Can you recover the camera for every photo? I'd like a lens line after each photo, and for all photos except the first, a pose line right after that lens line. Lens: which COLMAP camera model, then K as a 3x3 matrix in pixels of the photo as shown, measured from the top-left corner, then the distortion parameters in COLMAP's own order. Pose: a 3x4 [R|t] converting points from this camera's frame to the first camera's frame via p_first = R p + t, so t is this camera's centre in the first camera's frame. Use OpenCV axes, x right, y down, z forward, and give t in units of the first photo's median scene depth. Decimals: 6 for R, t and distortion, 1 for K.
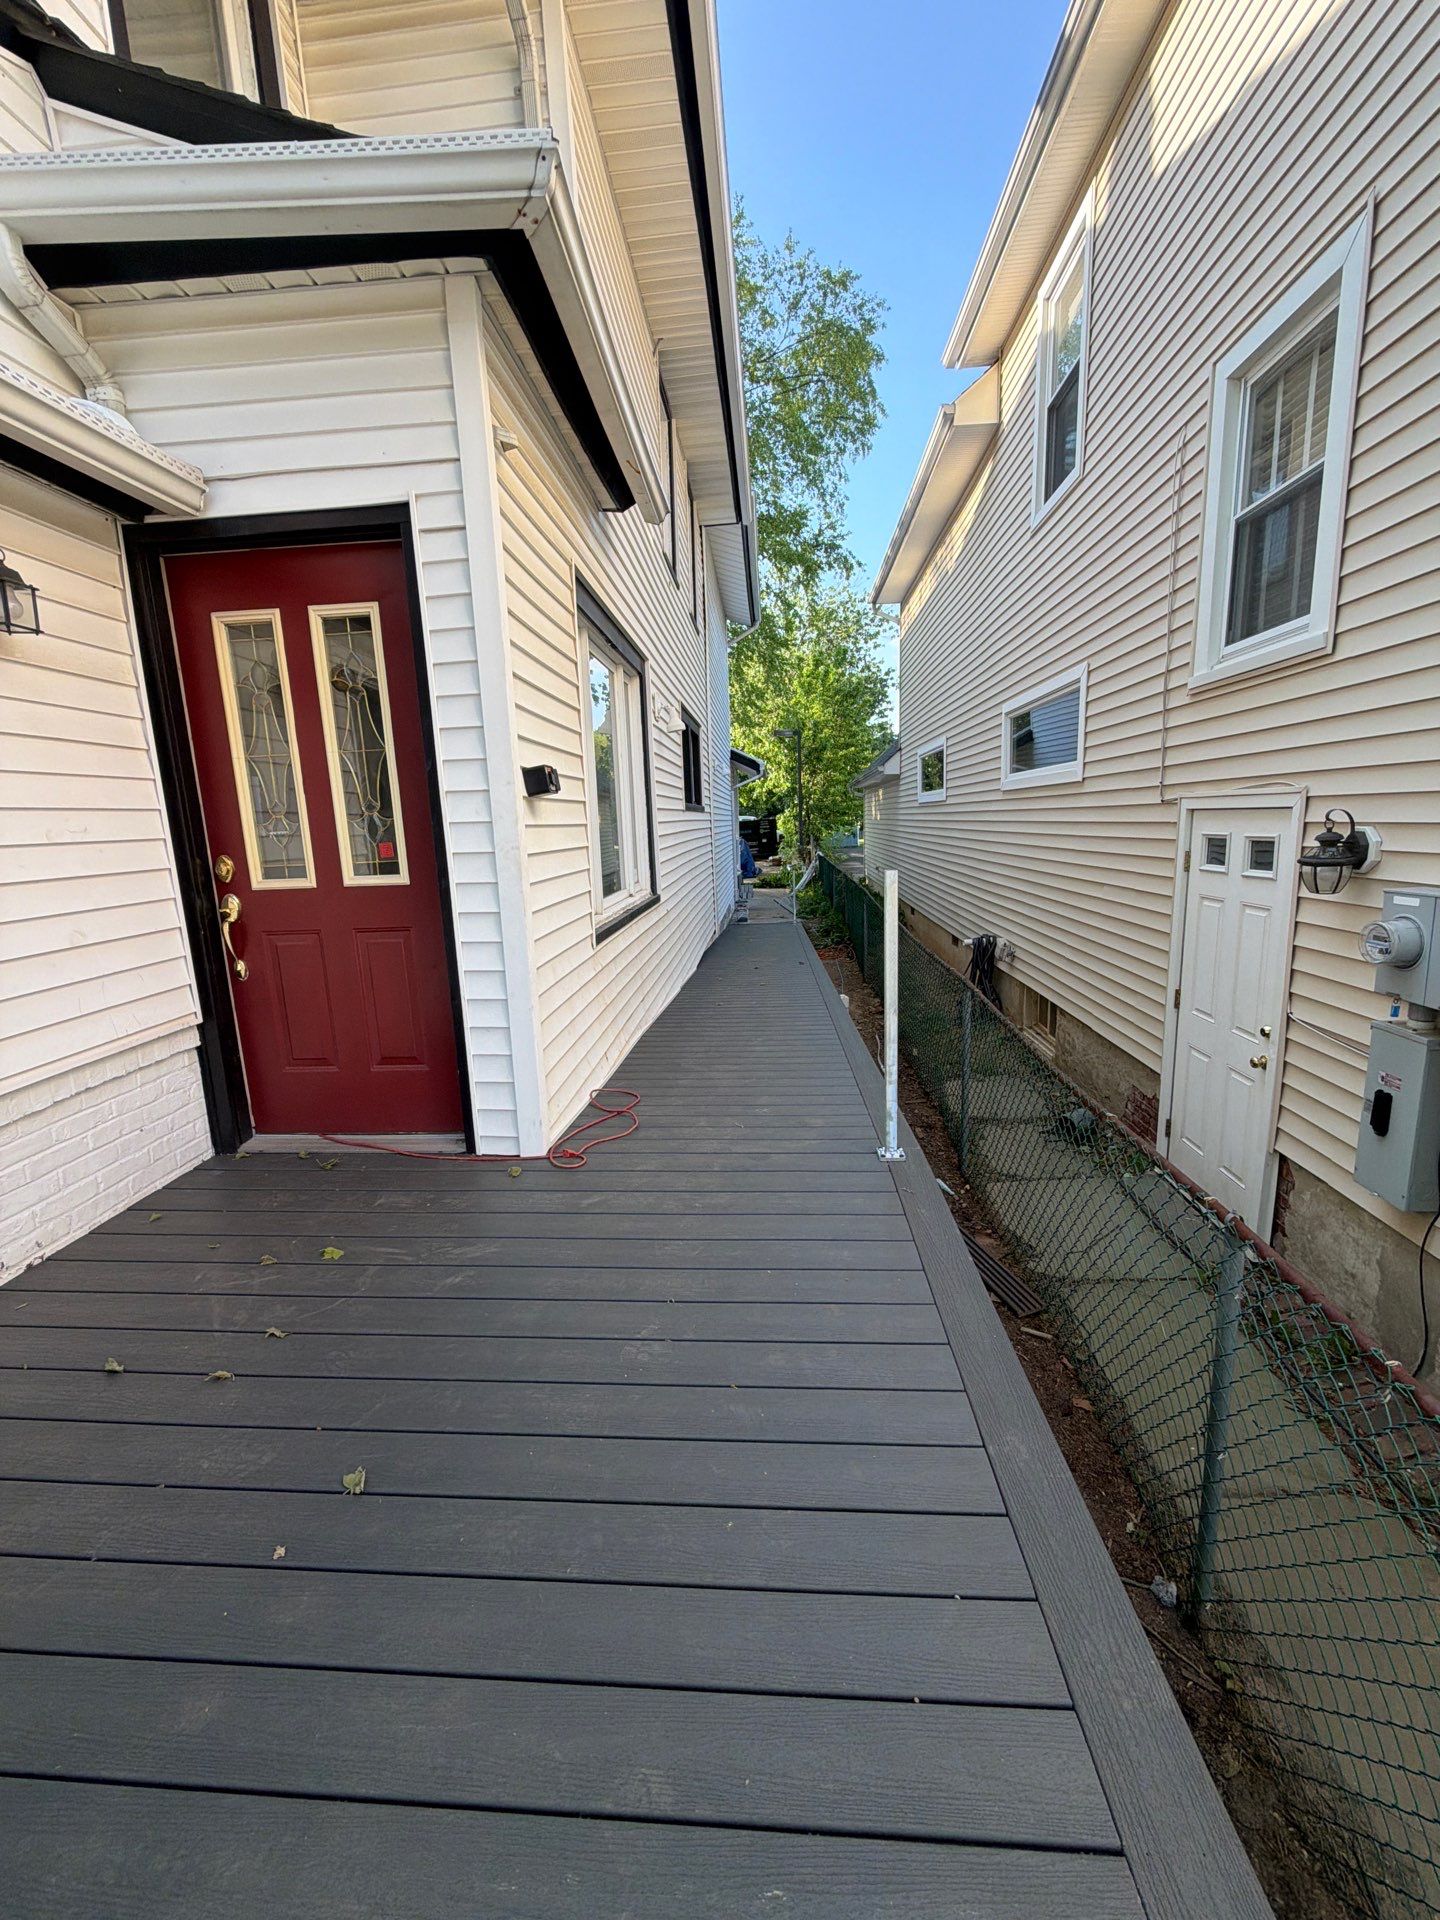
lens RADIAL K [[761.0, 0, 715.3], [0, 761.0, 969.6], [0, 0, 1]] dist [-0.001025, -0.000625]
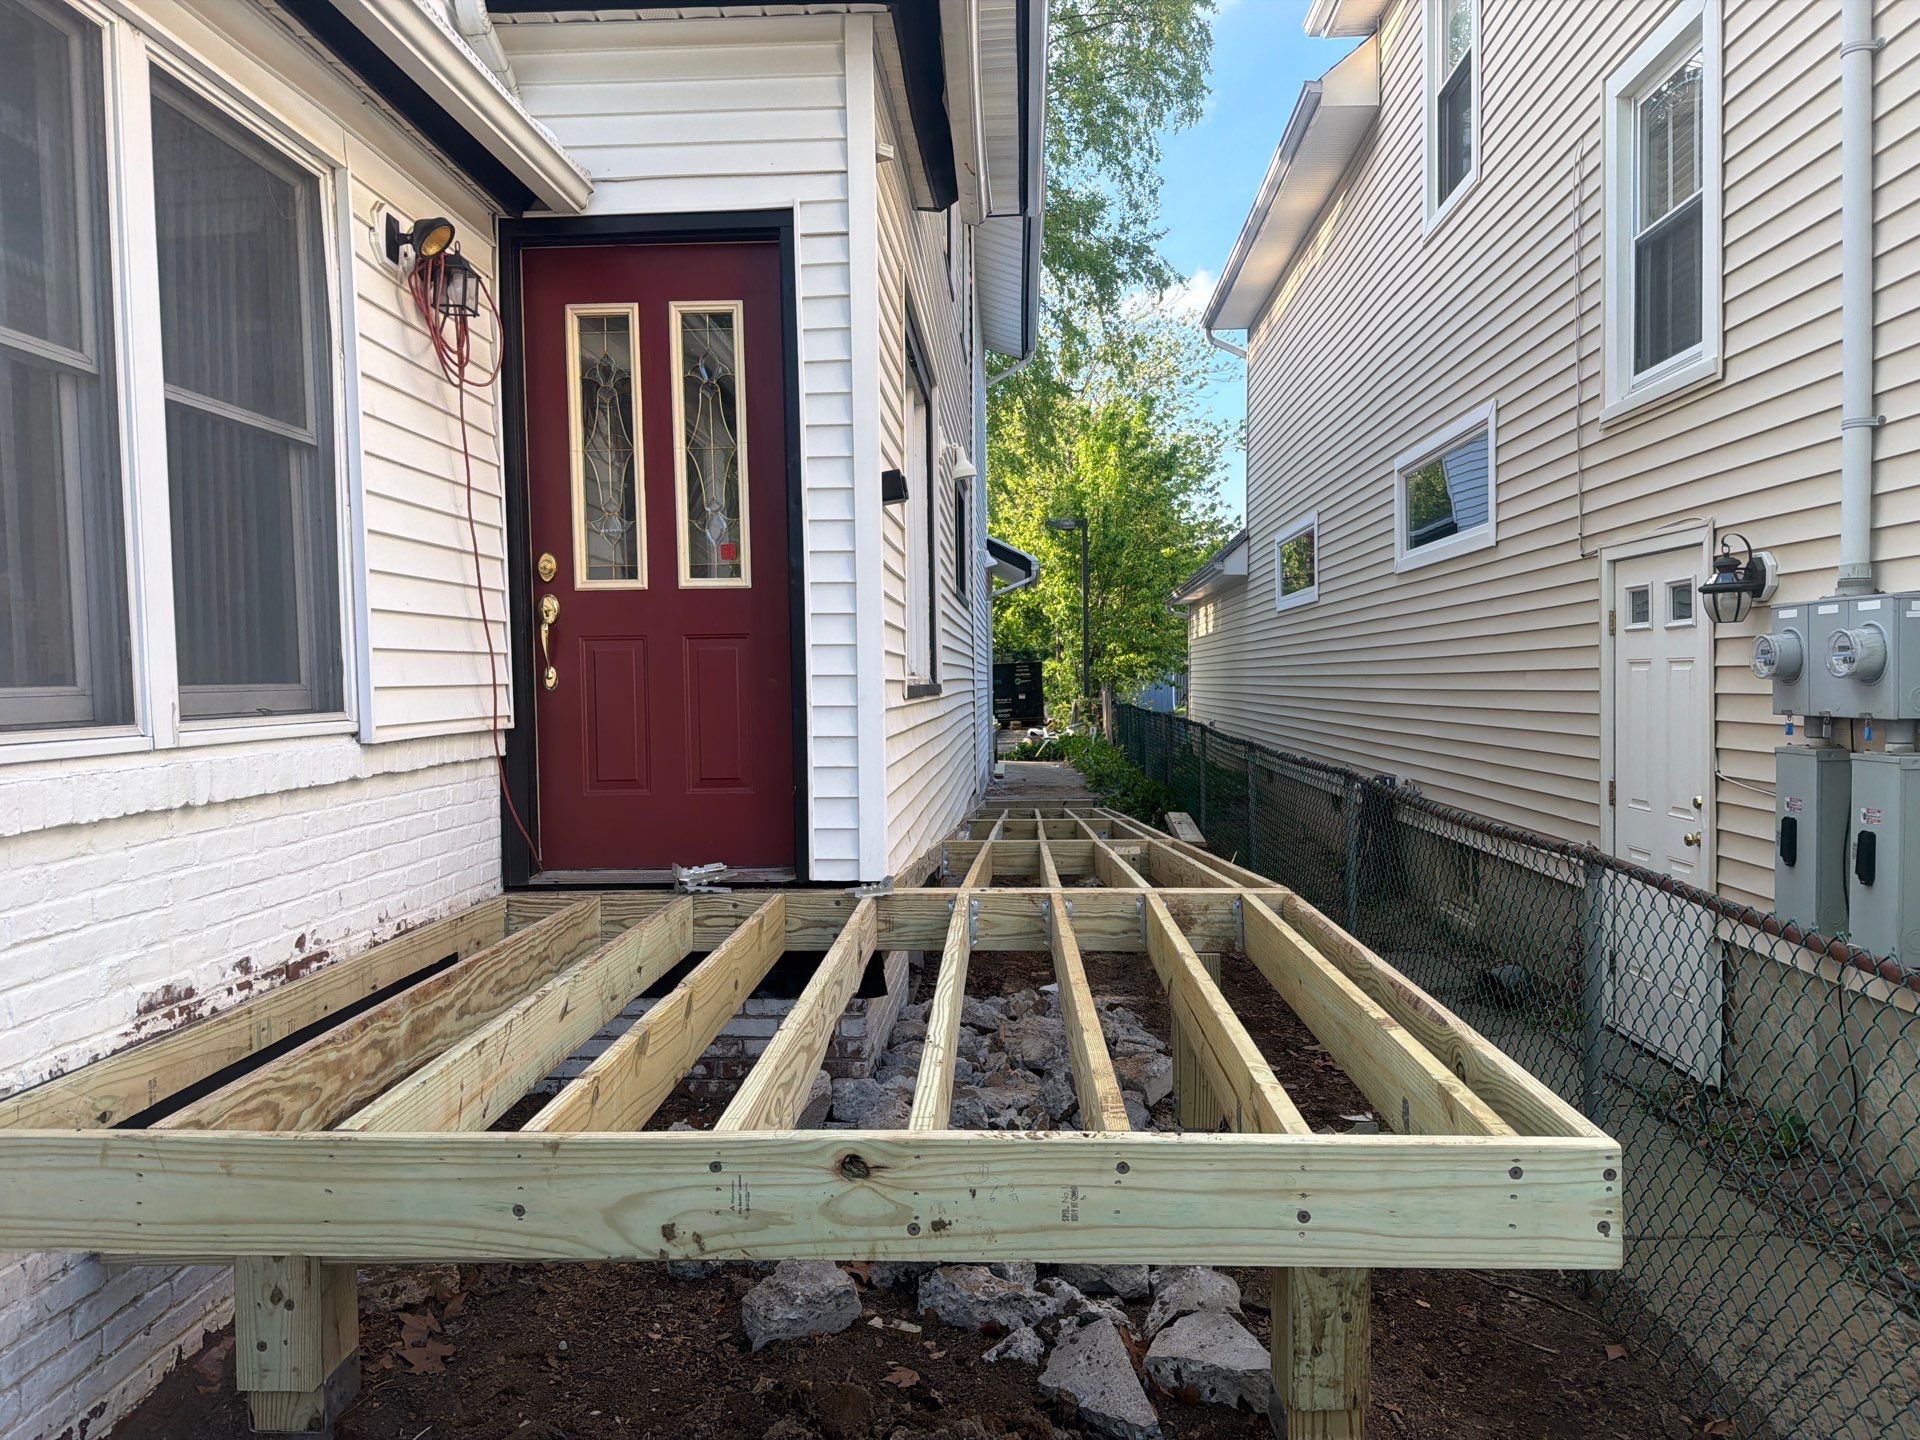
lens RADIAL K [[1327.0, 0, 947.2], [0, 1327.0, 741.0], [0, 0, 1]] dist [0.032108, -0.043423]
pose [[0.999597, 0.023044, 0.016561, -0.147656], [-0.020382, 0.989071, -0.146027, 0.250541], [-0.019745, 0.145630, 0.989142, -0.479726]]
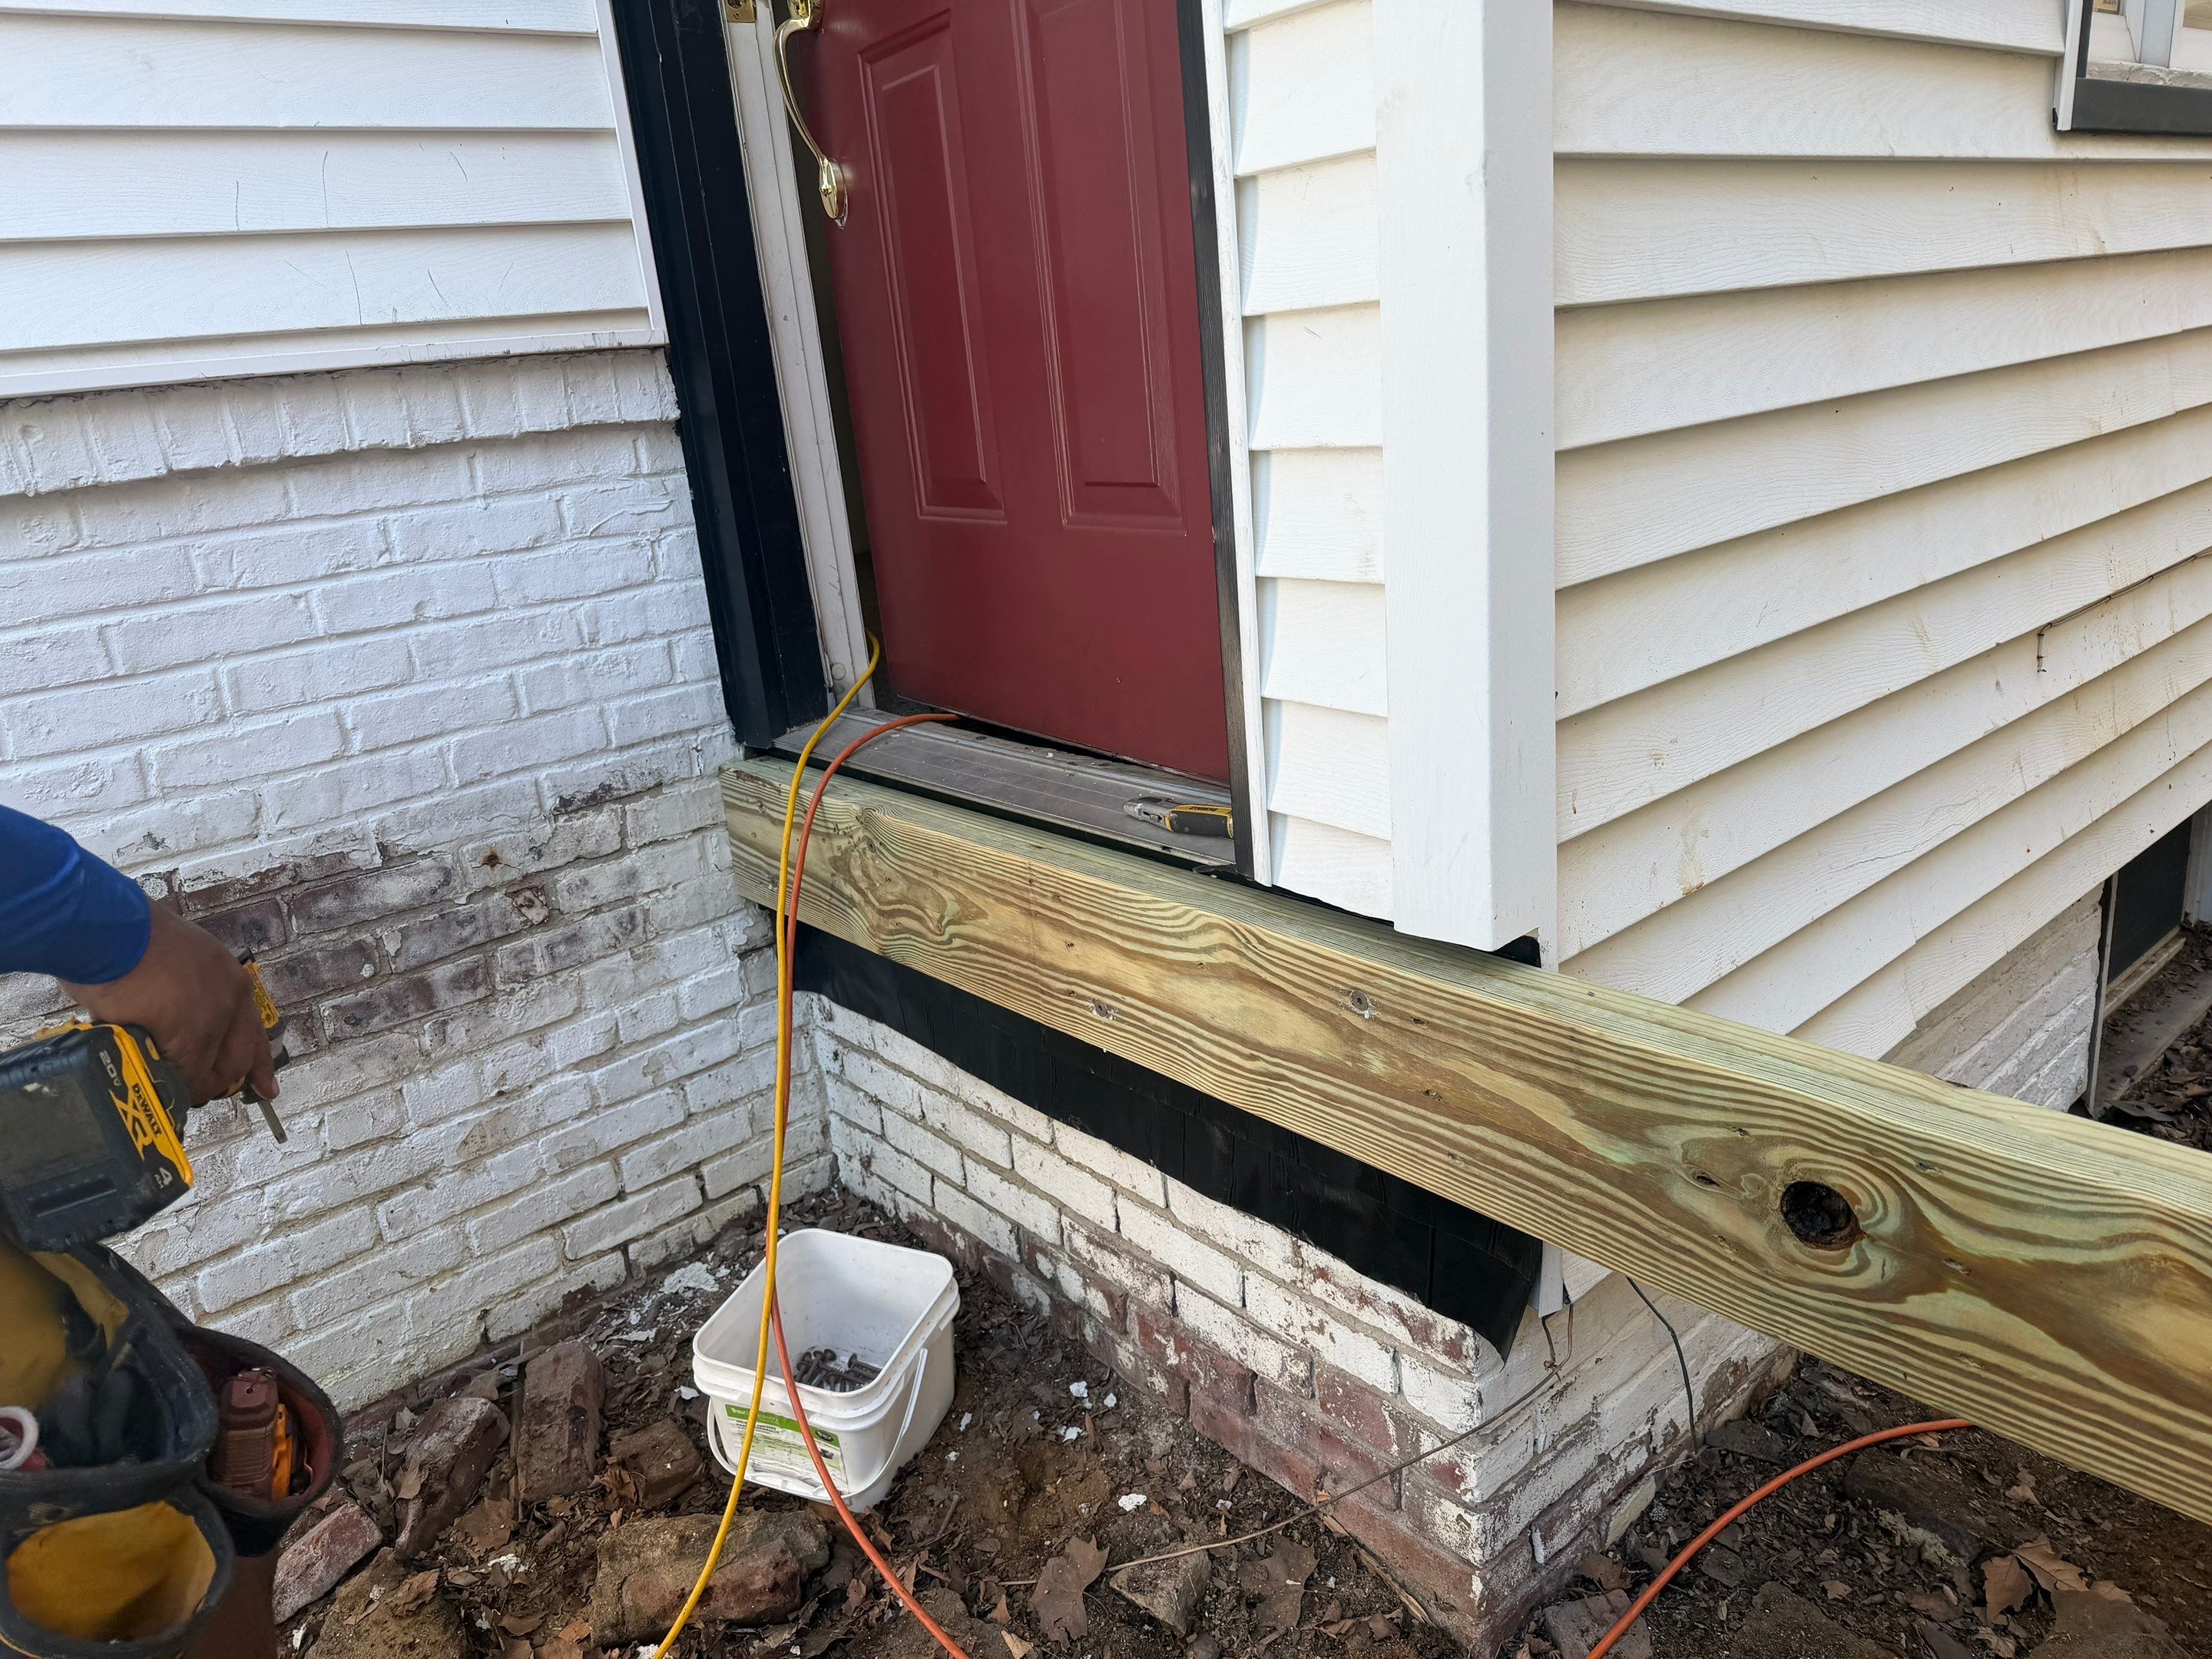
lens RADIAL K [[1548.2, 0, 1120.1], [0, 1548.2, 825.7], [0, 0, 1]] dist [0.058171, -0.066116]
pose [[0.706247, 0.189498, -0.682133, -0.005965], [-0.075088, 0.978127, 0.193984, 0.106471], [0.703972, -0.085780, 0.705029, 0.513191]]
